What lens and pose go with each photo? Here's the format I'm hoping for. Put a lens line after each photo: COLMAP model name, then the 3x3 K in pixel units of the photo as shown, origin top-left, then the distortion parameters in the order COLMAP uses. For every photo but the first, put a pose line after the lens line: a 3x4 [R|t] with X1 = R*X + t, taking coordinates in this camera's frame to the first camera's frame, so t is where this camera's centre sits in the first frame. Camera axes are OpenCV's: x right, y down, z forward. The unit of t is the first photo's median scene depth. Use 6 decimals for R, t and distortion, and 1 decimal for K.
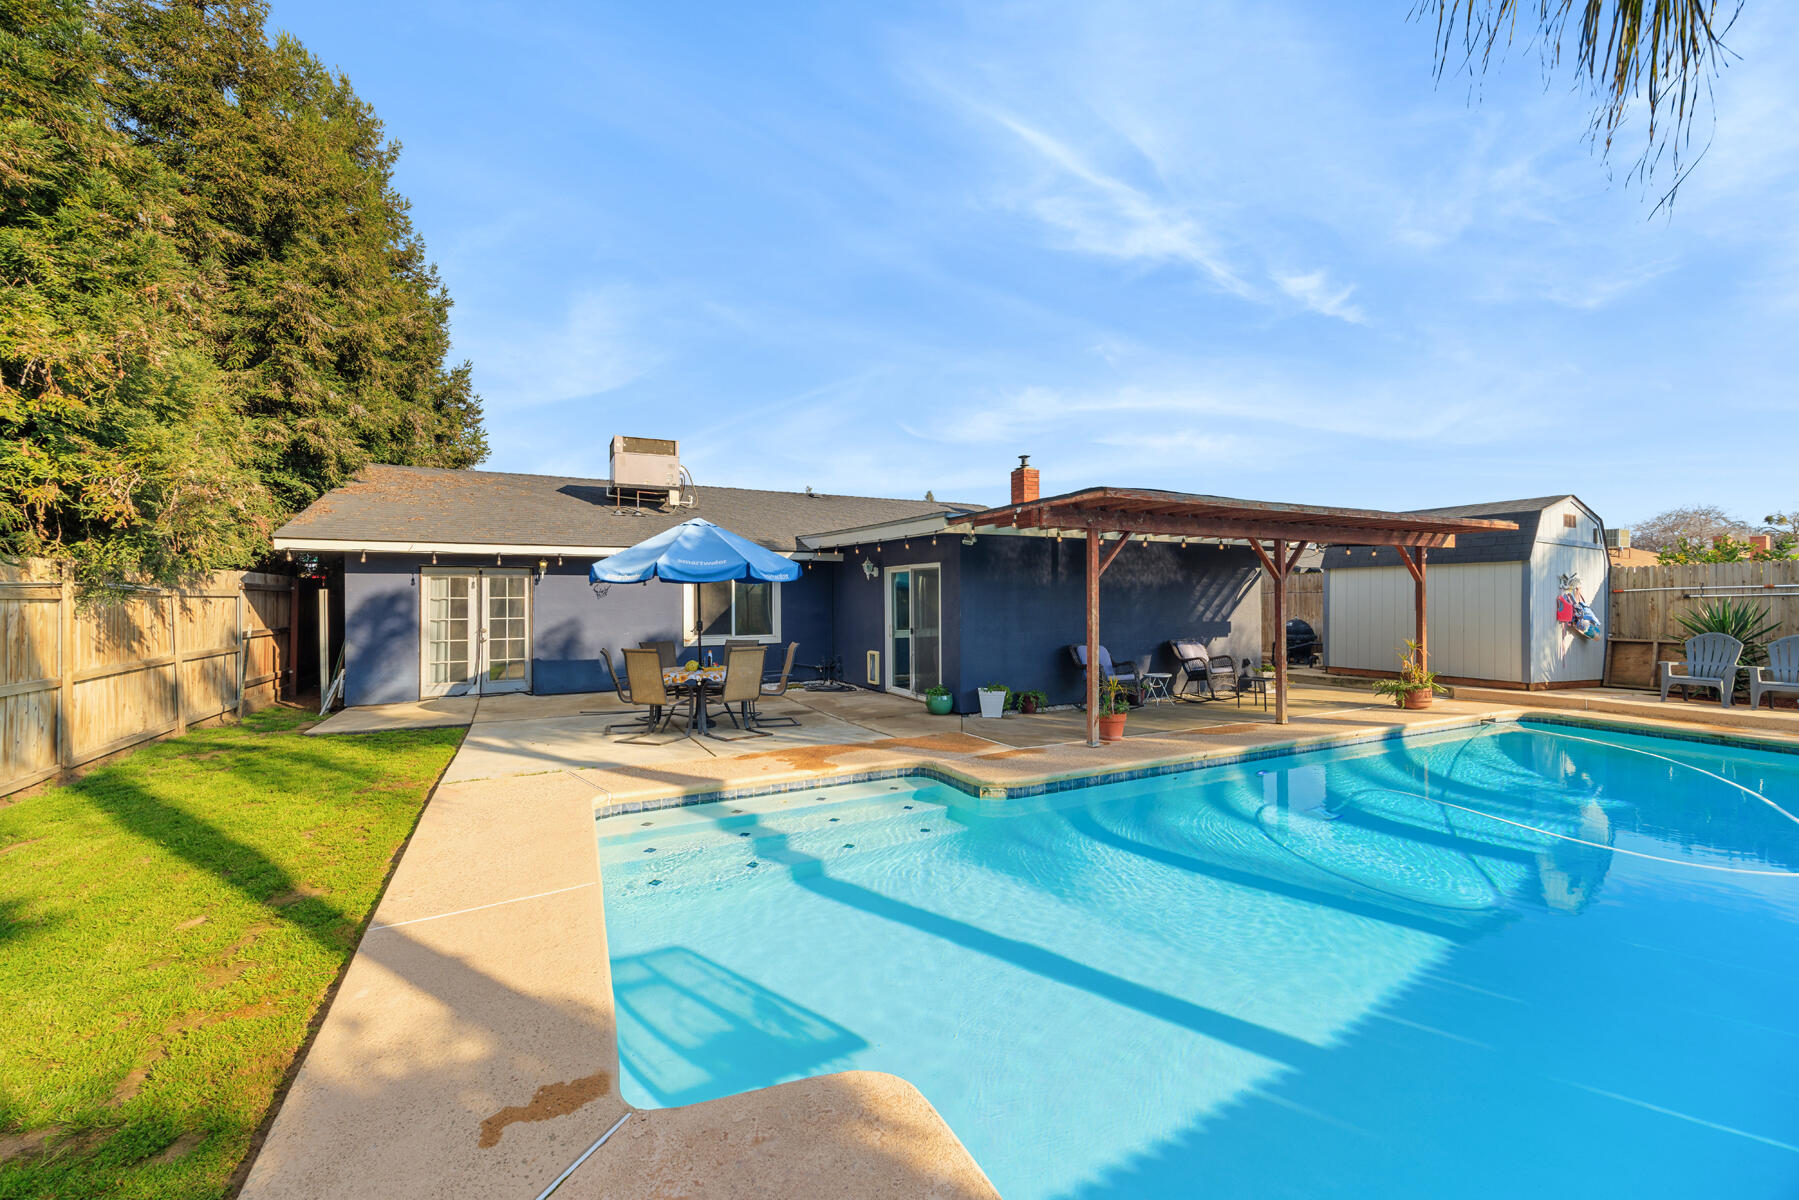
lens RADIAL K [[719.4, 0, 898.3], [0, 719.4, 593.0], [0, 0, 1]] dist [0.009589, -0.000667]
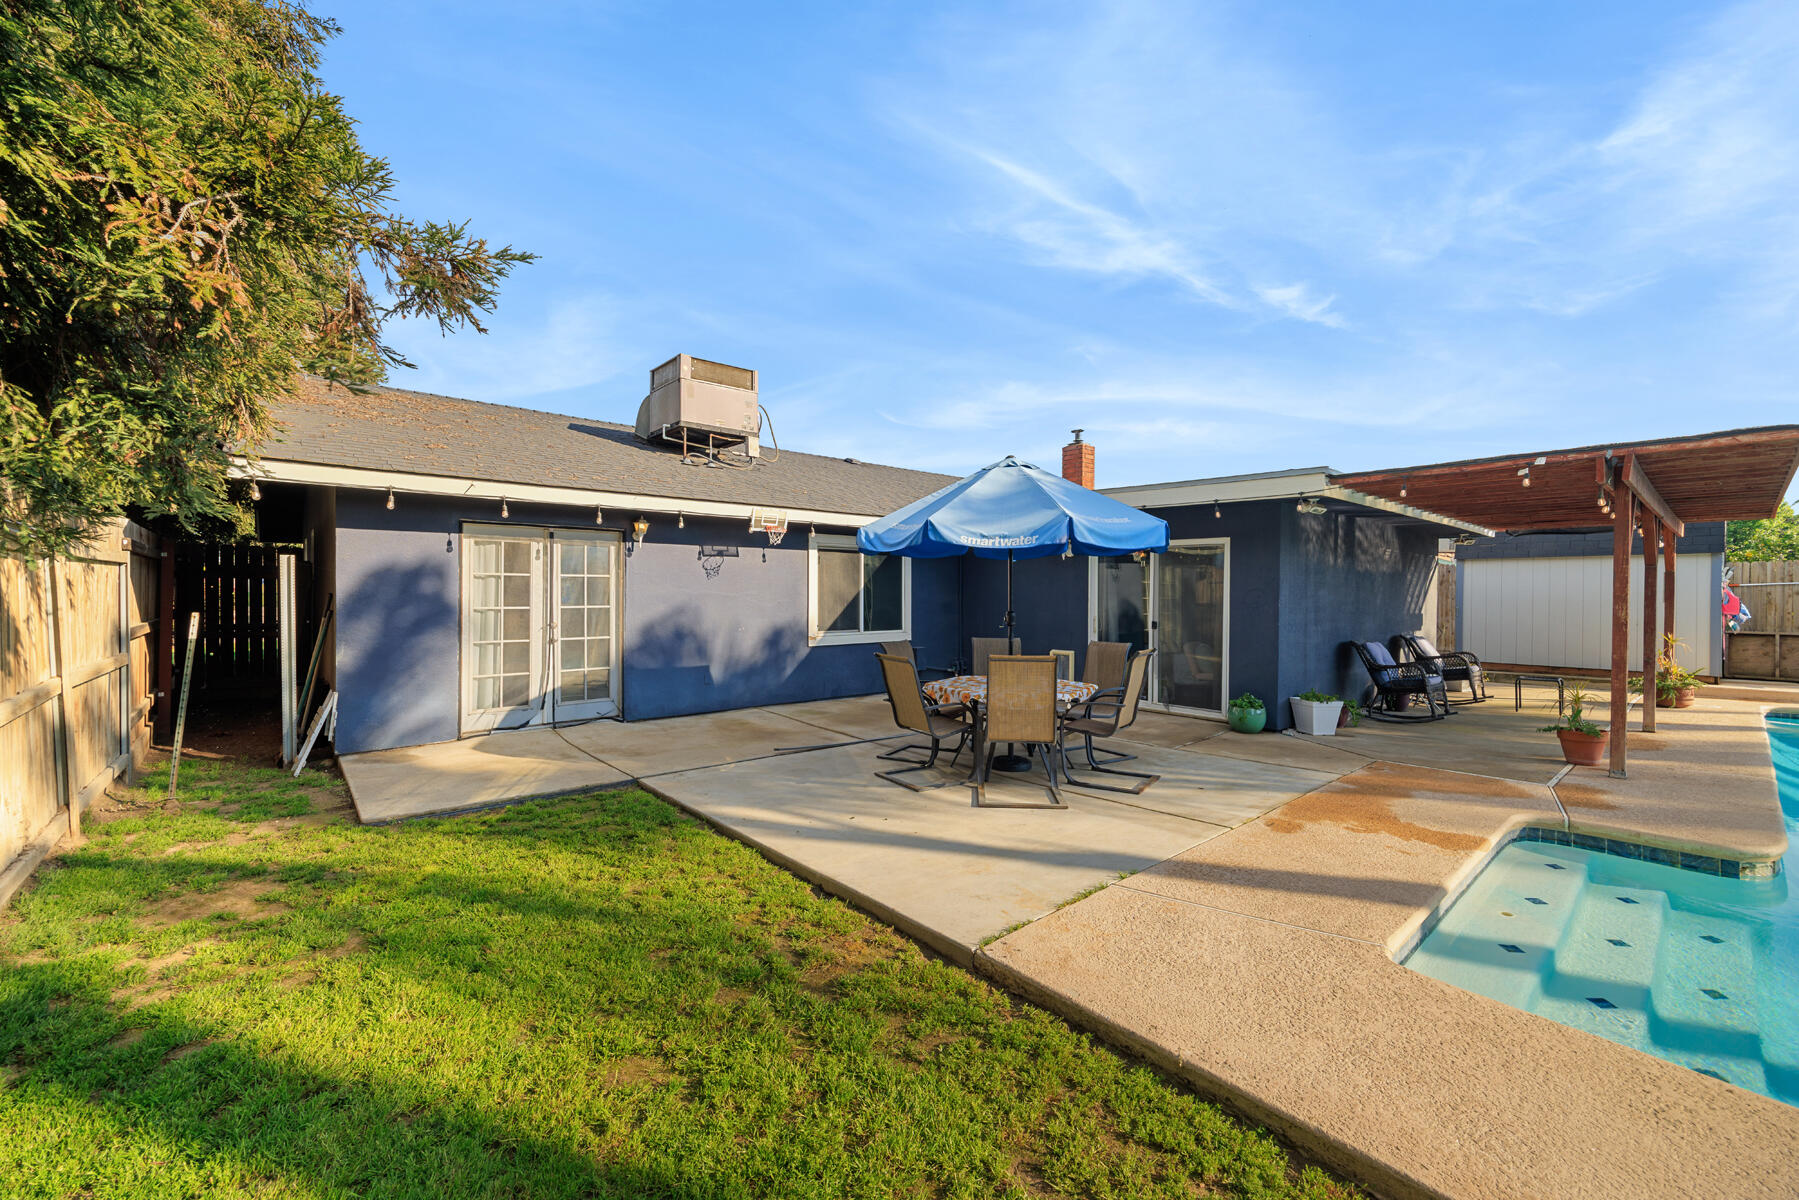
lens RADIAL K [[719.4, 0, 900.6], [0, 719.4, 599.0], [0, 0, 1]] dist [0.009456, 0.000066]
pose [[0.968531, 0.007567, 0.248776, -0.461713], [-0.011845, 0.999807, 0.015703, 0.015603], [-0.248609, -0.018156, 0.968434, 0.315349]]
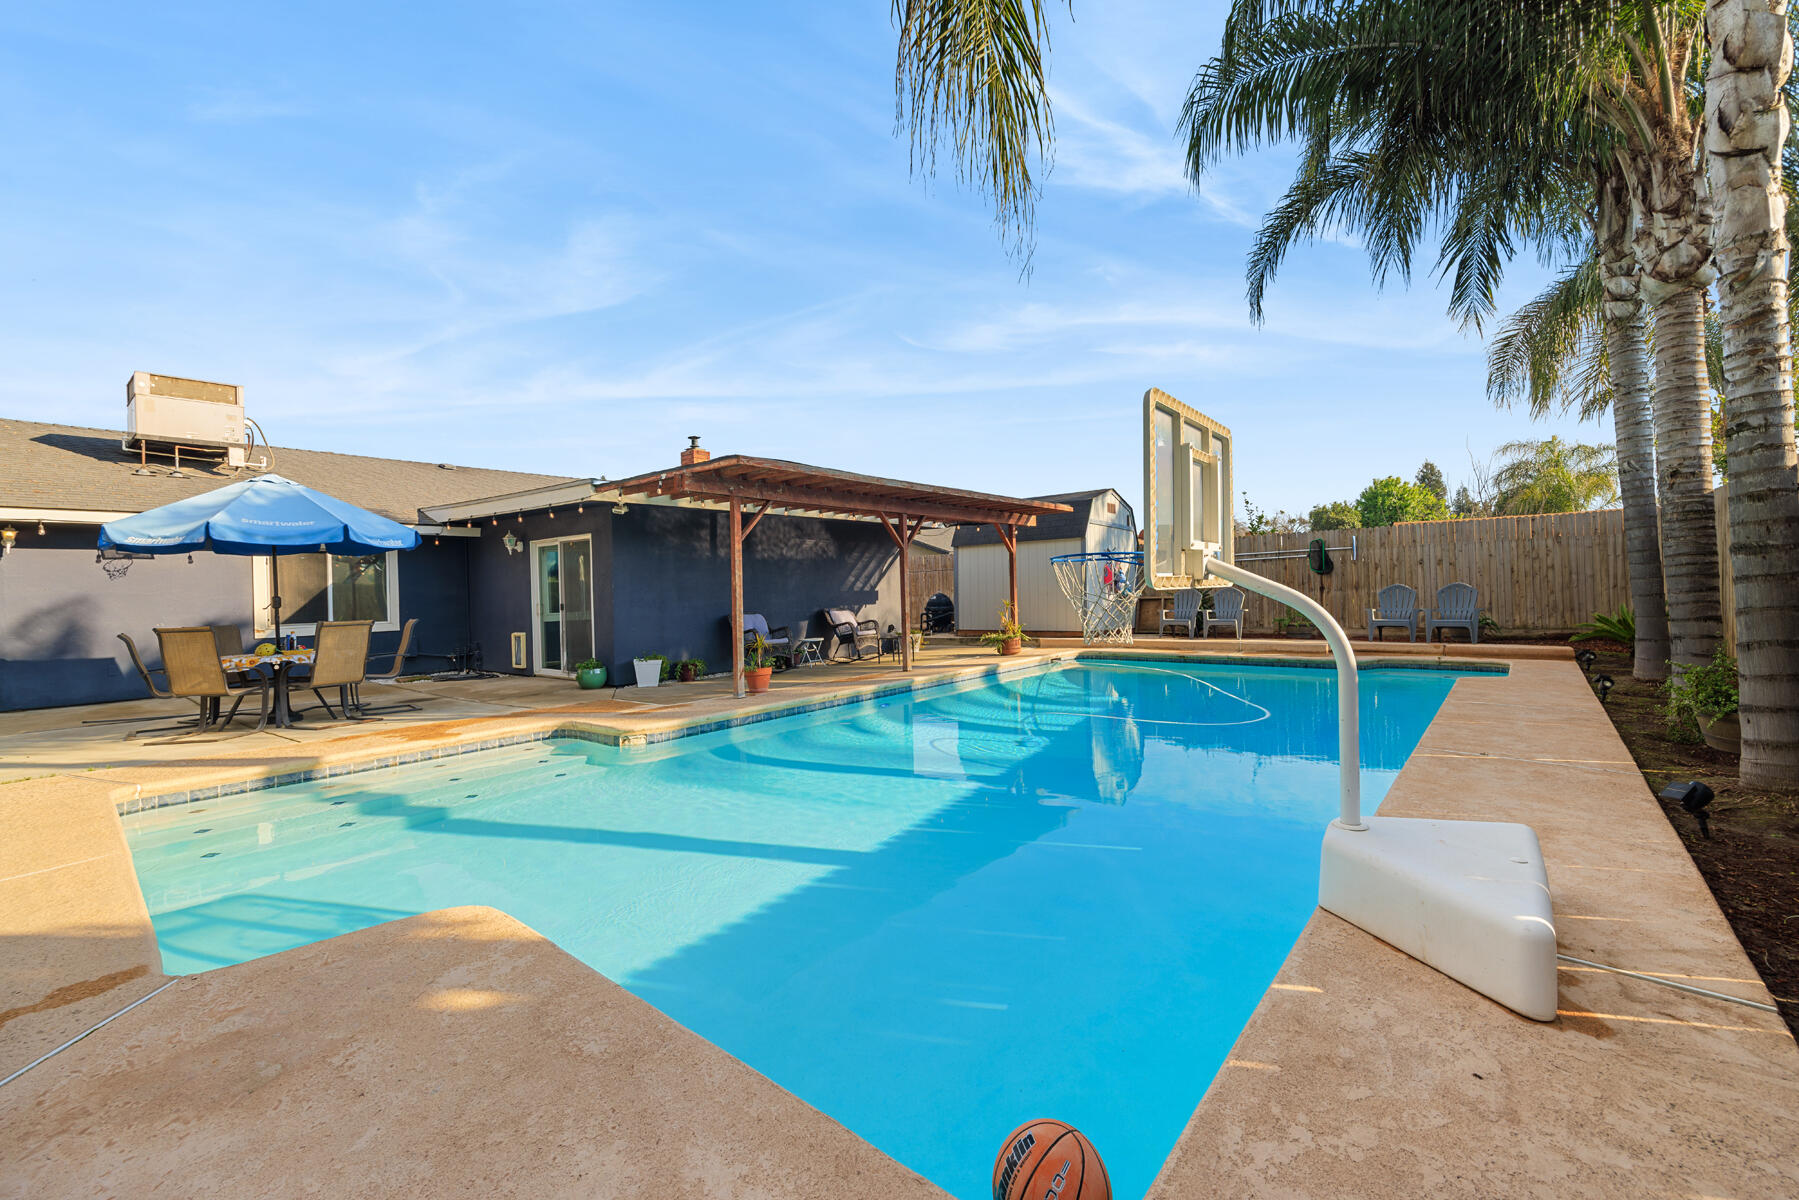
lens RADIAL K [[744.9, 0, 907.1], [0, 744.9, 587.7], [0, 0, 1]] dist [0.007751, -0.000413]
pose [[0.912027, -0.019883, 0.409649, 0.032361], [0.021174, 0.999775, 0.001385, 0.036744], [-0.409584, 0.007411, 0.912242, -0.086334]]
